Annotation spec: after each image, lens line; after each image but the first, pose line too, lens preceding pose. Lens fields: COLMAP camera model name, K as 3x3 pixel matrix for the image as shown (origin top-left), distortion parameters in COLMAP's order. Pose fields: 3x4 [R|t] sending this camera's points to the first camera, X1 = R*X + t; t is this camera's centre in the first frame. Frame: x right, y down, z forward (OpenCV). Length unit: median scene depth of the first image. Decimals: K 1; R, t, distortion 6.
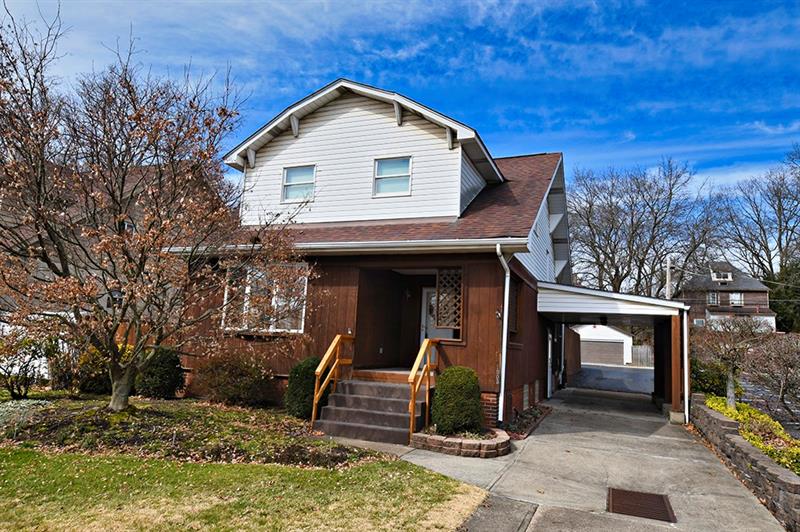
lens RADIAL K [[536.2, 0, 401.1], [0, 536.2, 267.5], [0, 0, 1]] dist [0.001307, -0.003899]
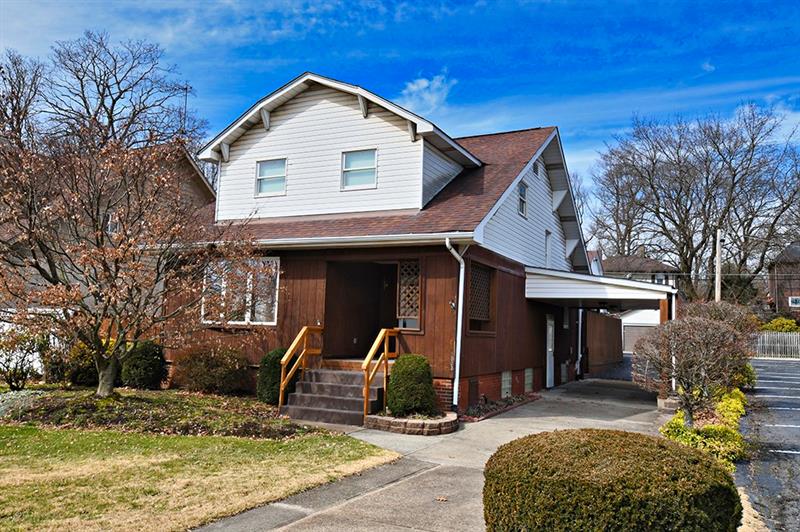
lens RADIAL K [[665.0, 0, 399.6], [0, 665.0, 266.0], [0, 0, 1]] dist [0.008739, 0.014687]
pose [[0.996768, -0.024861, -0.076390, 0.164623], [0.027945, 0.998826, 0.039577, -0.038137], [0.075316, -0.041584, 0.996292, -0.274238]]
